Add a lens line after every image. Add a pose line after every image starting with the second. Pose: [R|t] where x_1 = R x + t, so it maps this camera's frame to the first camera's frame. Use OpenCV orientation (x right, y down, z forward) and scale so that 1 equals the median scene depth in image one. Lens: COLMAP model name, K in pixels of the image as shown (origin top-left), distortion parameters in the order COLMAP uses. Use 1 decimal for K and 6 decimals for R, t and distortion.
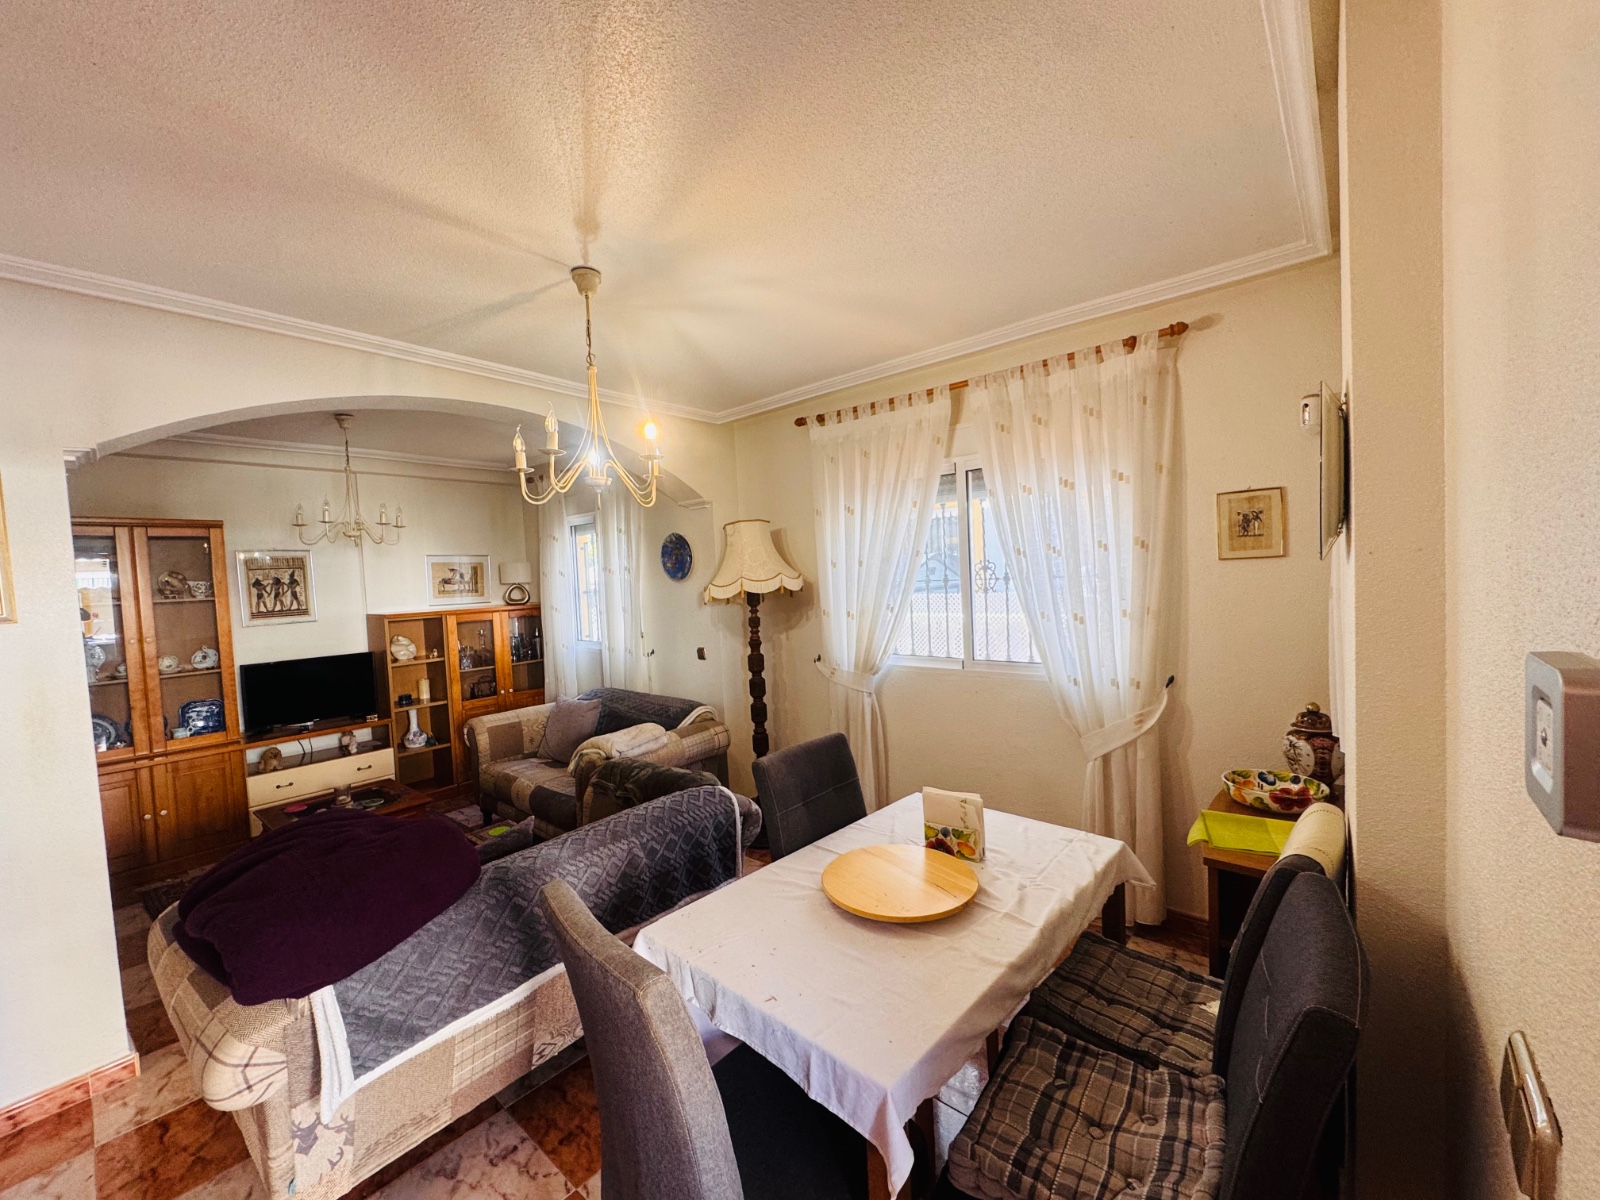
lens RADIAL K [[637.3, 0, 798.0], [0, 637.3, 602.6], [0, 0, 1]] dist [-0.004545, -0.000109]
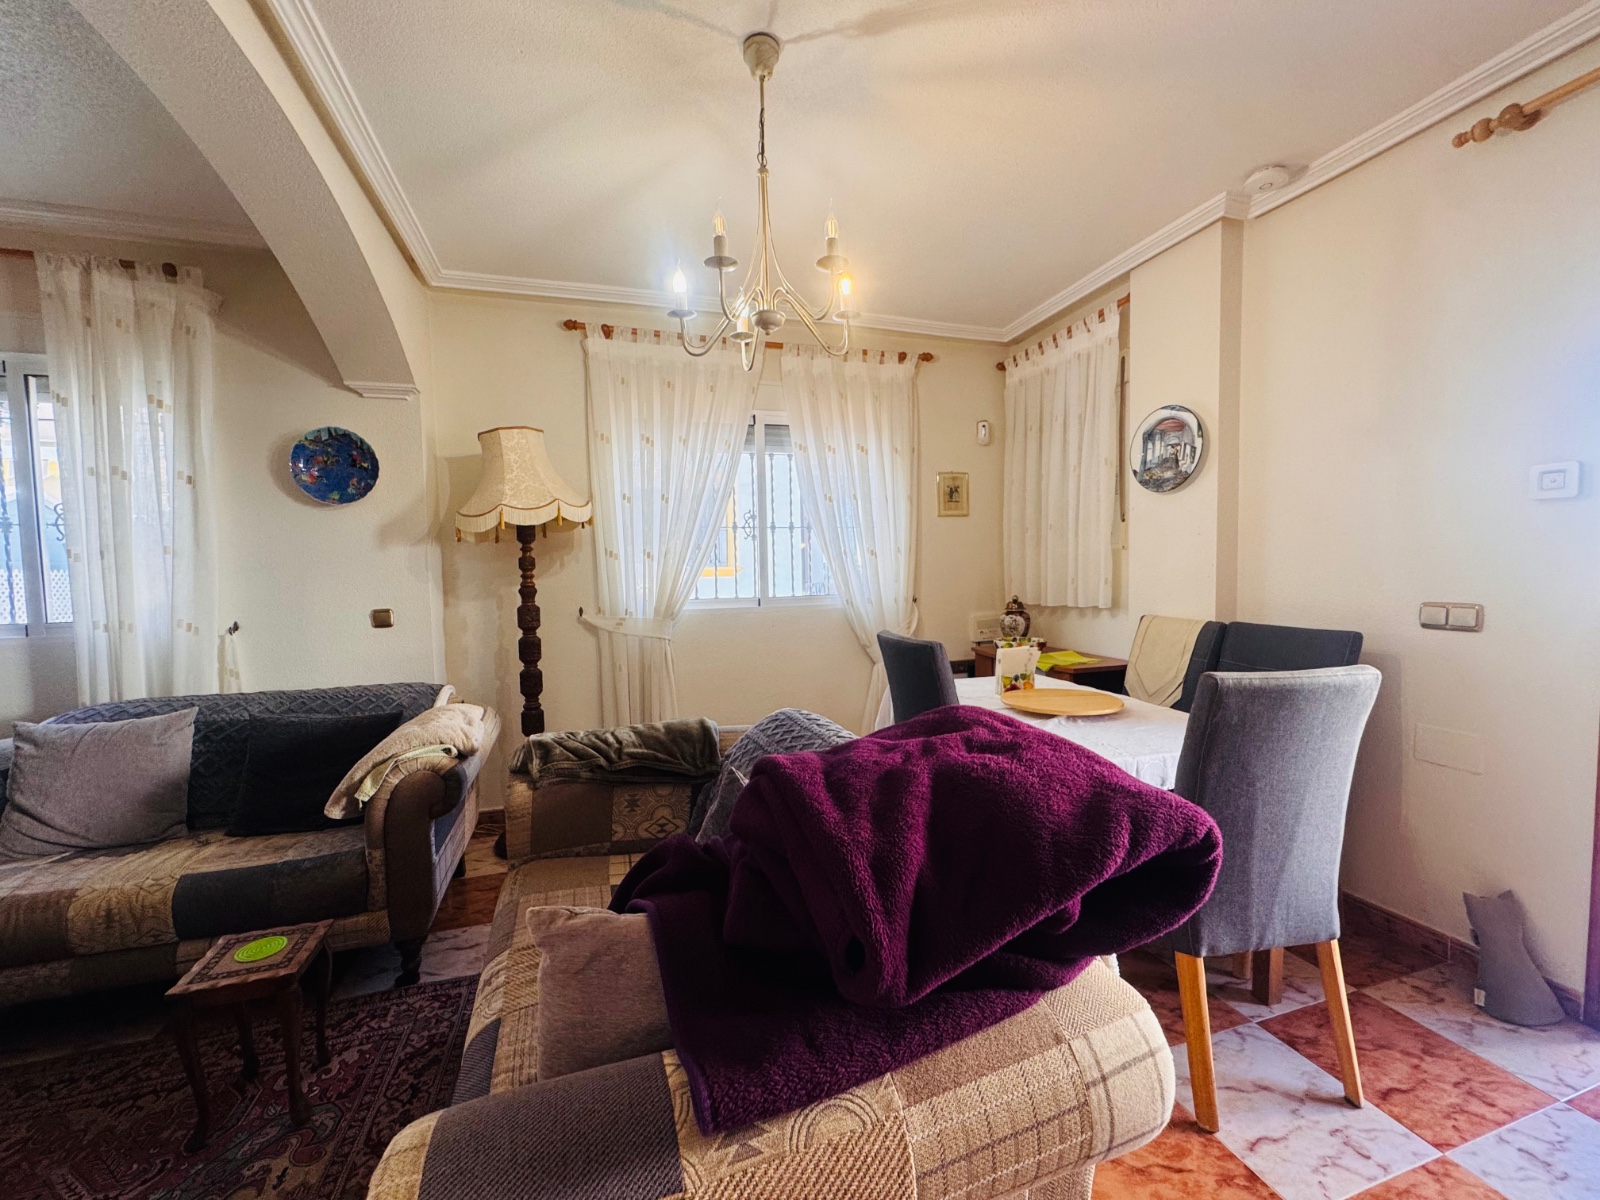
lens RADIAL K [[637.3, 0, 798.0], [0, 637.3, 602.6], [0, 0, 1]] dist [-0.004545, -0.000109]
pose [[0.527622, -0.013135, 0.849378, -0.480094], [0.033136, 0.999438, -0.005128, 0.080562], [-0.848833, 0.030851, 0.527761, 0.281965]]
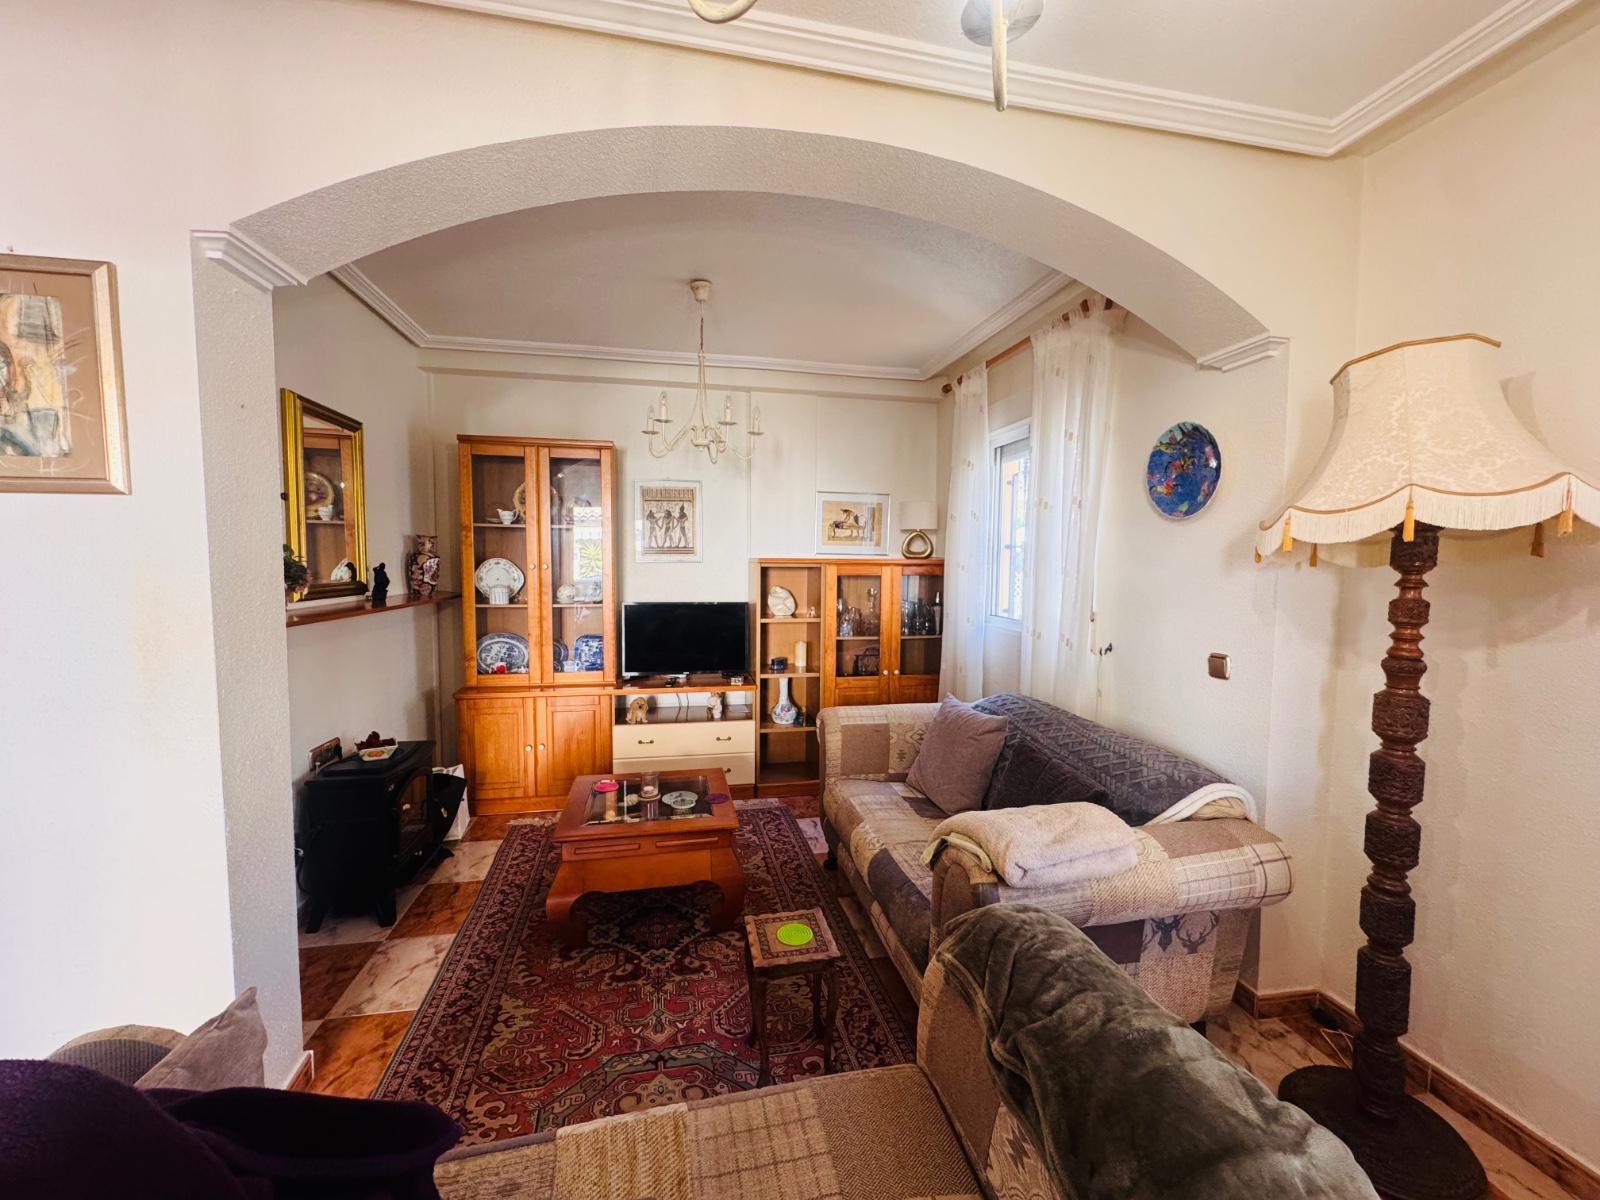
lens RADIAL K [[637.3, 0, 798.0], [0, 637.3, 602.6], [0, 0, 1]] dist [-0.004545, -0.000109]
pose [[0.785061, 0.093416, -0.612333, -0.109394], [-0.072515, 0.995625, 0.058920, 0.025190], [0.615159, -0.001852, 0.788401, 0.406463]]
